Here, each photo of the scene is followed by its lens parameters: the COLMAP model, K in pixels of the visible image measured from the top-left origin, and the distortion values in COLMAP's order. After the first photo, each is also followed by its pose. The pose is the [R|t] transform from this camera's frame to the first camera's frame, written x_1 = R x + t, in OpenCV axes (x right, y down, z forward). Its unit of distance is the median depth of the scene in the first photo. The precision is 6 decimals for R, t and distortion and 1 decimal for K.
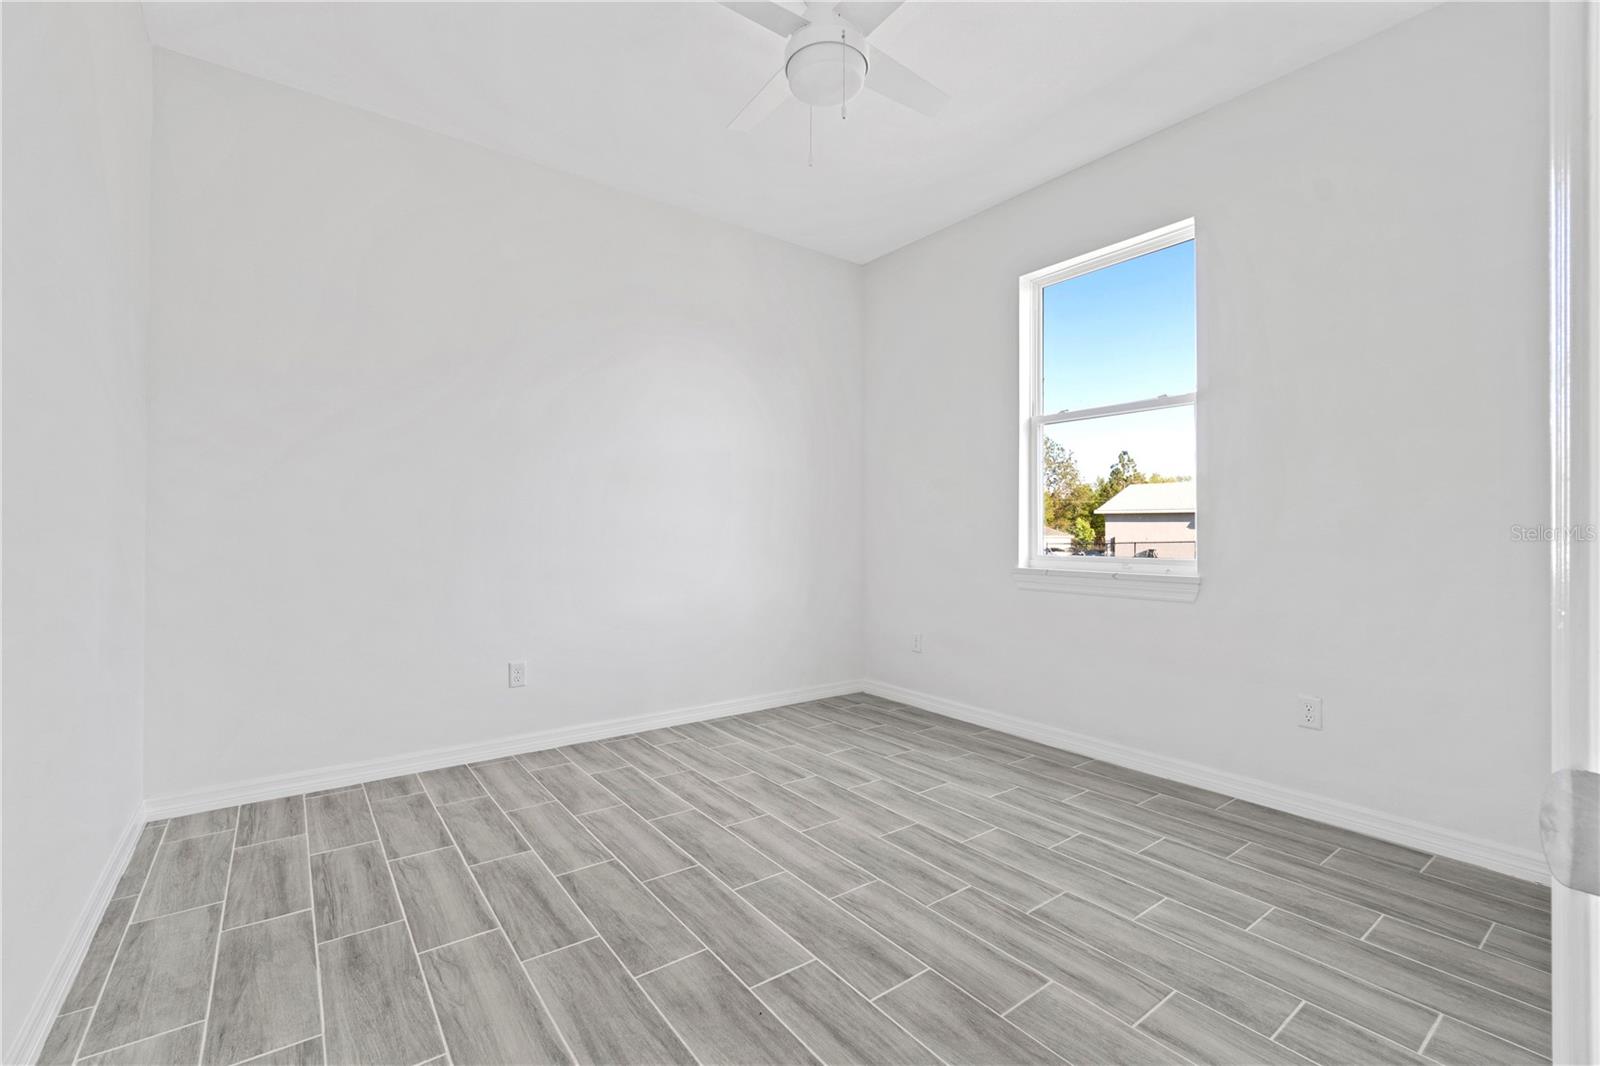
lens RADIAL K [[686.6, 0, 796.9], [0, 686.6, 531.6], [0, 0, 1]] dist [-0.002159, 0.000550]
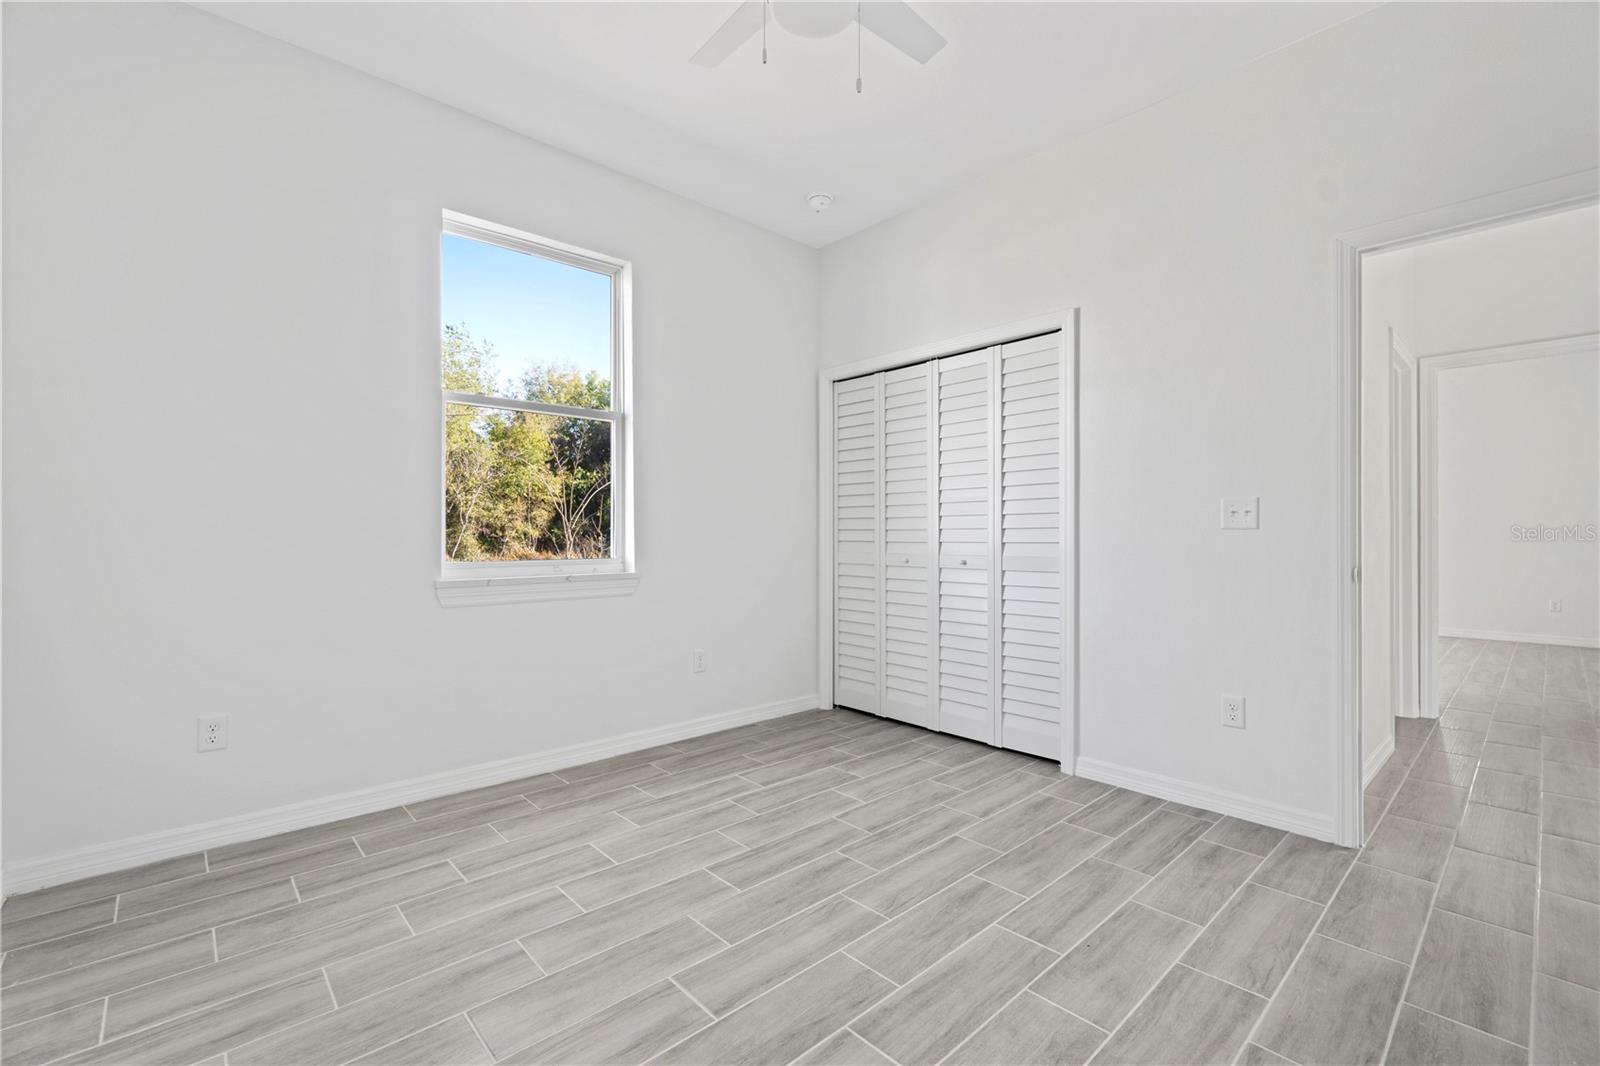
lens RADIAL K [[686.6, 0, 796.9], [0, 686.6, 531.6], [0, 0, 1]] dist [-0.002159, 0.000550]
pose [[-0.095672, 0.000268, 0.995413, -0.736963], [-0.000474, 1.000000, -0.000315, -0.002844], [-0.995413, -0.000502, -0.095672, 1.011765]]
